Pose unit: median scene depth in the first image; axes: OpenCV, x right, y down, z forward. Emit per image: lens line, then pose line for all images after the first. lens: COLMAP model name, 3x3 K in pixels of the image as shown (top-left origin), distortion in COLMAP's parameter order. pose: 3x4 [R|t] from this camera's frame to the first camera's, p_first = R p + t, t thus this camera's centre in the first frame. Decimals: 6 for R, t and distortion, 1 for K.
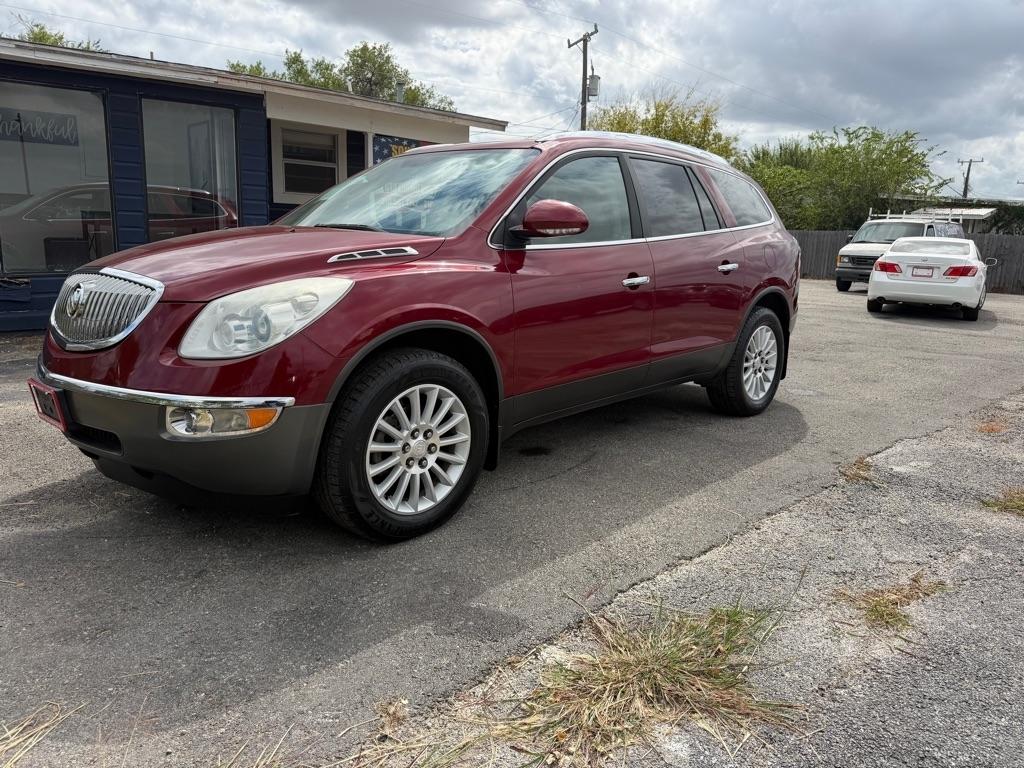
lens RADIAL K [[726.9, 0, 525.7], [0, 726.9, 387.6], [0, 0, 1]] dist [0.018536, -0.028977]
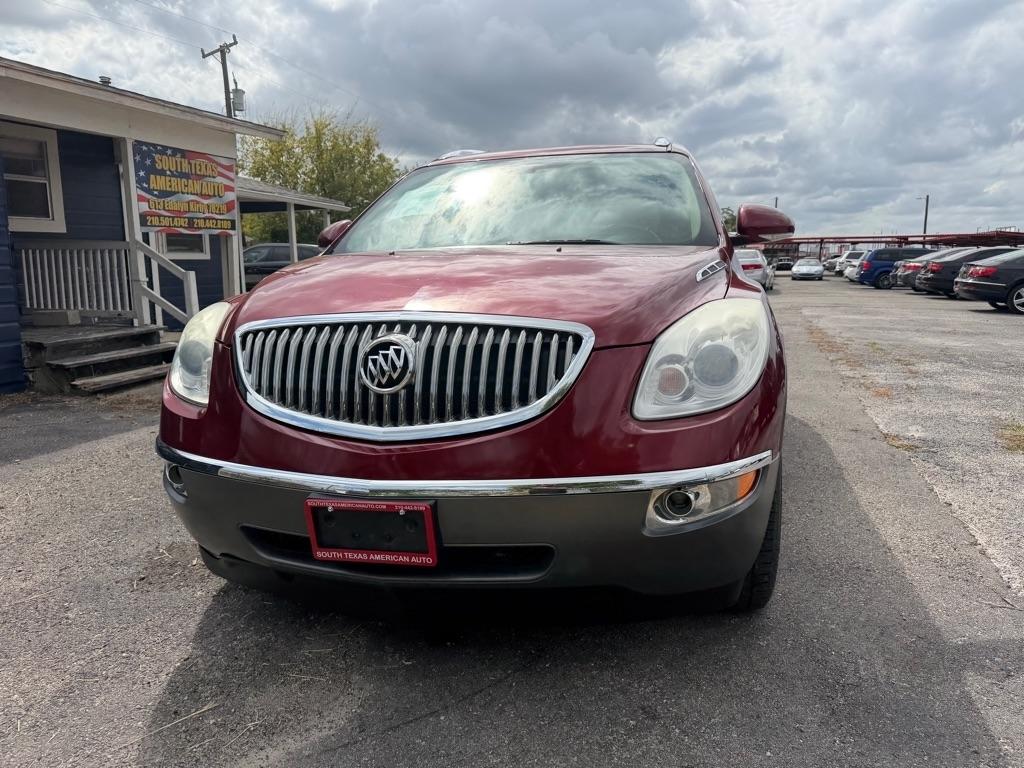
lens RADIAL K [[726.9, 0, 516.2], [0, 726.9, 384.1], [0, 0, 1]] dist [0.018536, -0.028977]
pose [[0.874287, -0.125276, 0.468964, -0.518673], [0.140425, 0.990088, 0.002692, -0.054426], [-0.464653, 0.063501, 0.883213, 0.240200]]
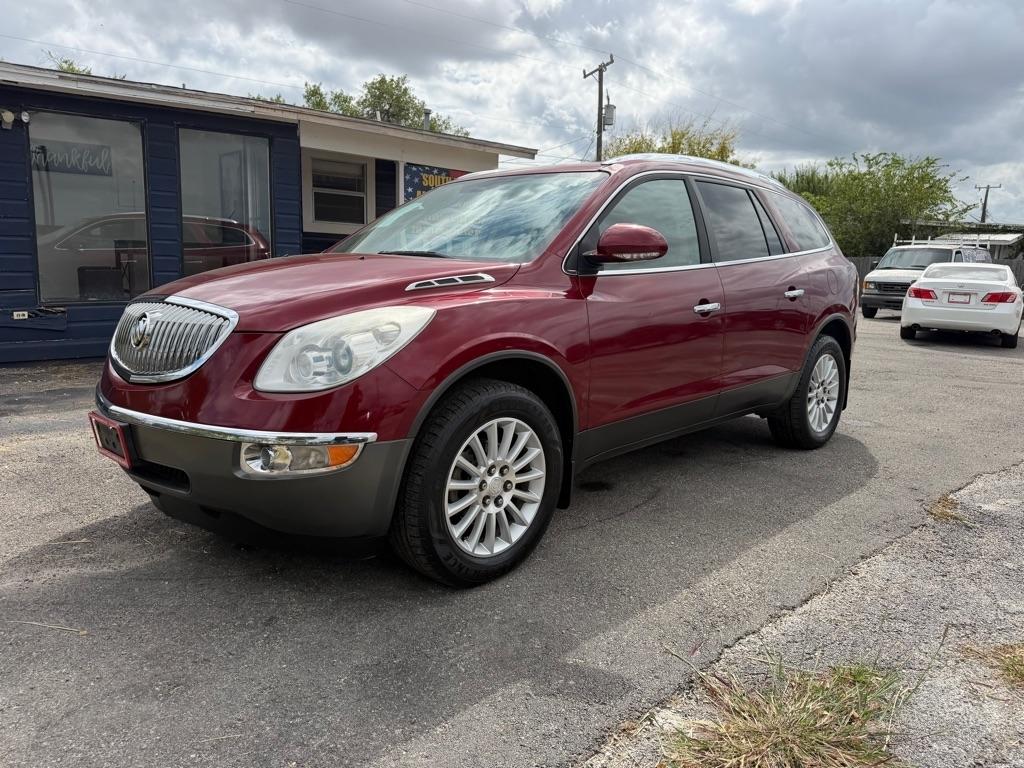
lens RADIAL K [[726.9, 0, 514.5], [0, 726.9, 390.1], [0, 0, 1]] dist [0.018536, -0.028977]
pose [[0.999625, 0.000166, -0.027380, -0.064342], [-0.001098, 0.999420, -0.034050, -0.005811], [0.027358, 0.034067, 0.999045, 0.038045]]
